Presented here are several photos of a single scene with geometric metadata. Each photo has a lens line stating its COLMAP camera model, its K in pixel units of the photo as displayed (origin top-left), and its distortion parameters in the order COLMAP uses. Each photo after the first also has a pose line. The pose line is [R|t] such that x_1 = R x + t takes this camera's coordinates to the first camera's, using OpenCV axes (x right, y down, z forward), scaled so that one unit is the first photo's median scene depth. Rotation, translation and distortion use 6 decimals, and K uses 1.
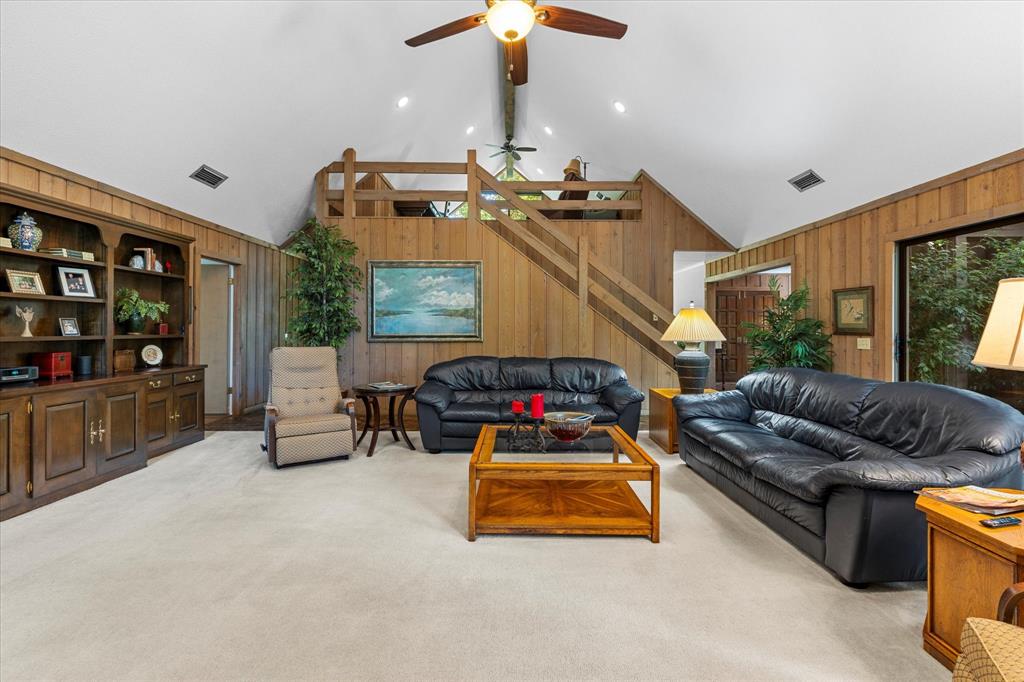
lens RADIAL K [[448.6, 0, 520.5], [0, 448.6, 327.2], [0, 0, 1]] dist [-0.004783, 0.000264]
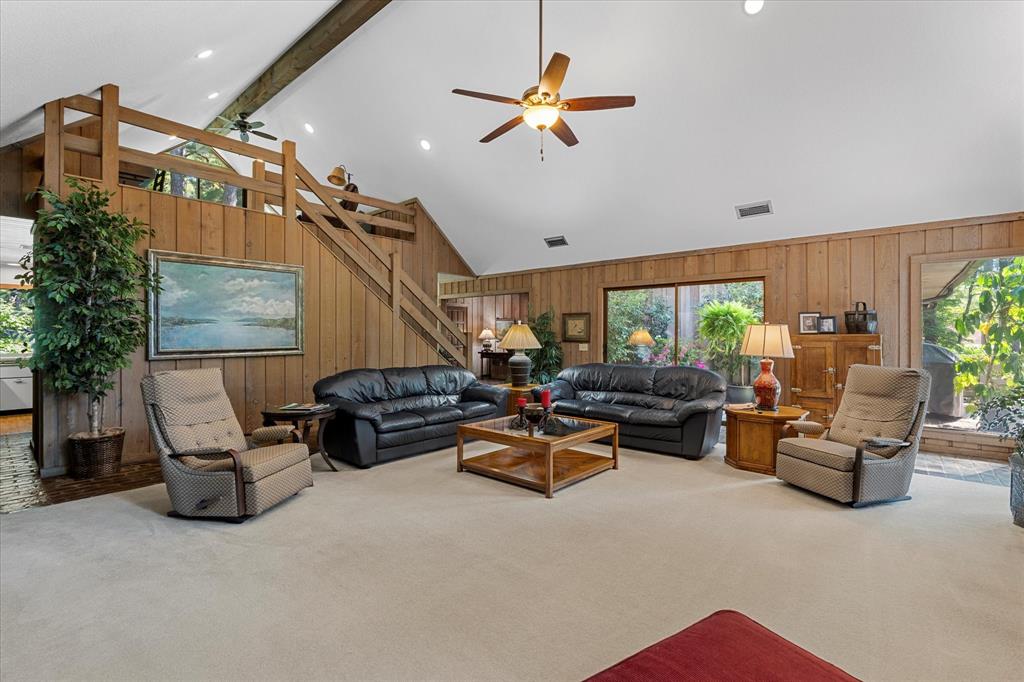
lens RADIAL K [[448.6, 0, 516.4], [0, 448.6, 336.5], [0, 0, 1]] dist [-0.004783, 0.000264]
pose [[0.665723, -0.005810, 0.746176, -0.499653], [-0.000789, 0.999964, 0.008490, -0.013413], [-0.746198, -0.006240, 0.665694, 0.066800]]
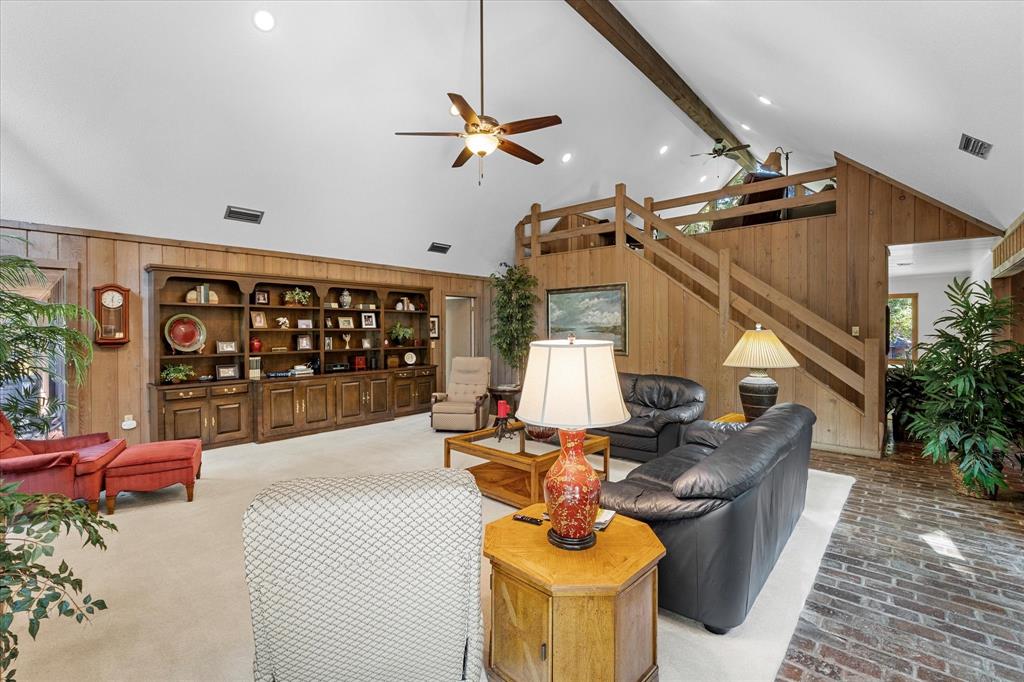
lens RADIAL K [[448.6, 0, 521.8], [0, 448.6, 338.6], [0, 0, 1]] dist [-0.004783, 0.000264]
pose [[0.744391, 0.011271, -0.667649, 0.482215], [0.004811, 0.999741, 0.022241, -0.036960], [0.667727, -0.019768, 0.744144, -0.004541]]
